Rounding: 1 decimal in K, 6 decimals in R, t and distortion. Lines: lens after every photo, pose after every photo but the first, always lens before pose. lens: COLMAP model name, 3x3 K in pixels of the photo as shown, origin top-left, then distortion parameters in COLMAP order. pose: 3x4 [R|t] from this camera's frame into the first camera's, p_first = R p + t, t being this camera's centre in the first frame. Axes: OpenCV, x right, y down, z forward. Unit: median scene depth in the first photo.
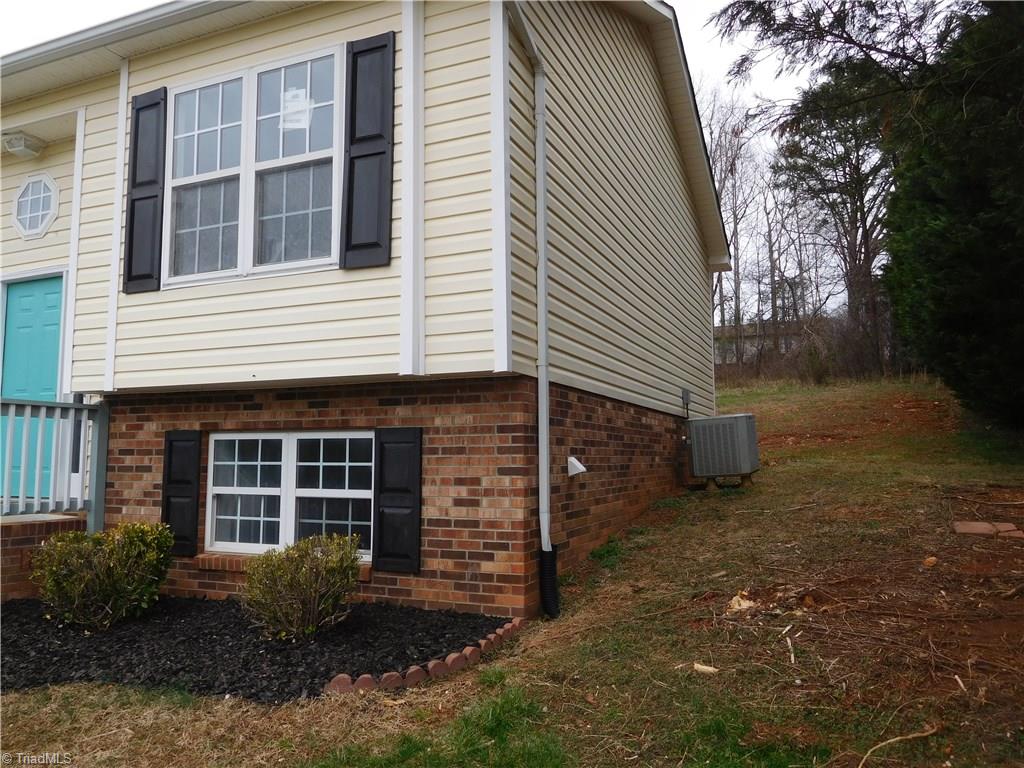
lens RADIAL K [[755.5, 0, 512.0], [0, 755.5, 384.0], [0, 0, 1]] dist [-0.025765, -0.002590]
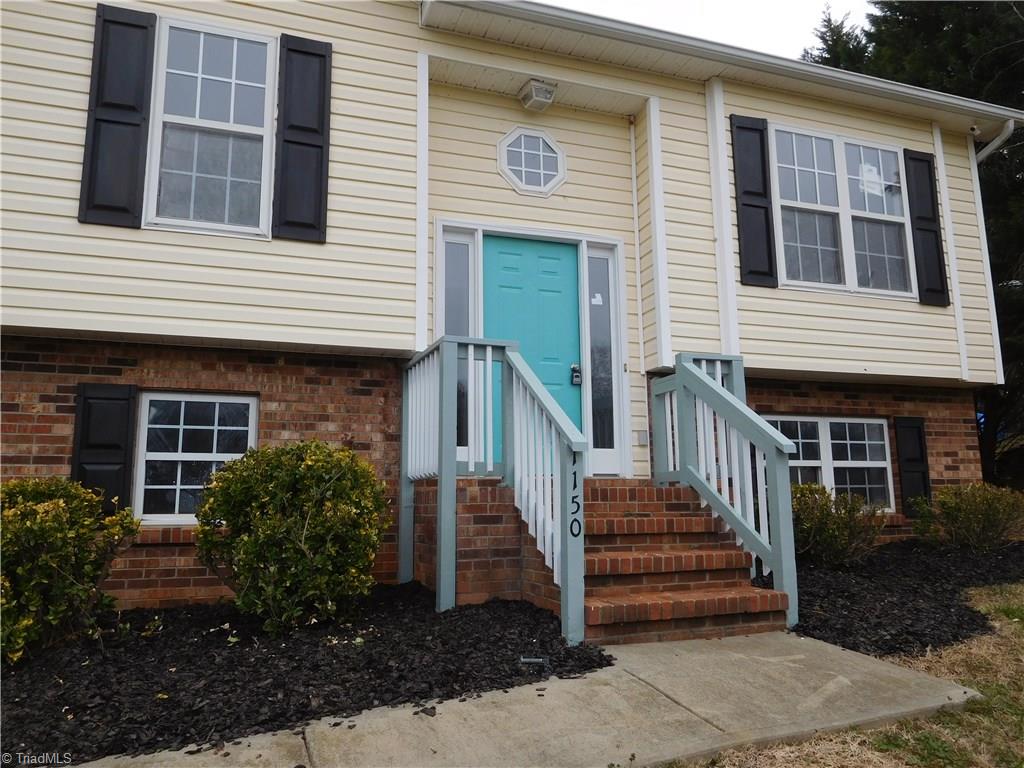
lens RADIAL K [[755.5, 0, 512.0], [0, 755.5, 384.0], [0, 0, 1]] dist [-0.025765, -0.002590]
pose [[0.748655, 0.100387, 0.655315, -1.601854], [-0.051276, 0.994276, -0.093733, 0.162556], [-0.660974, 0.036571, 0.749517, 0.414105]]
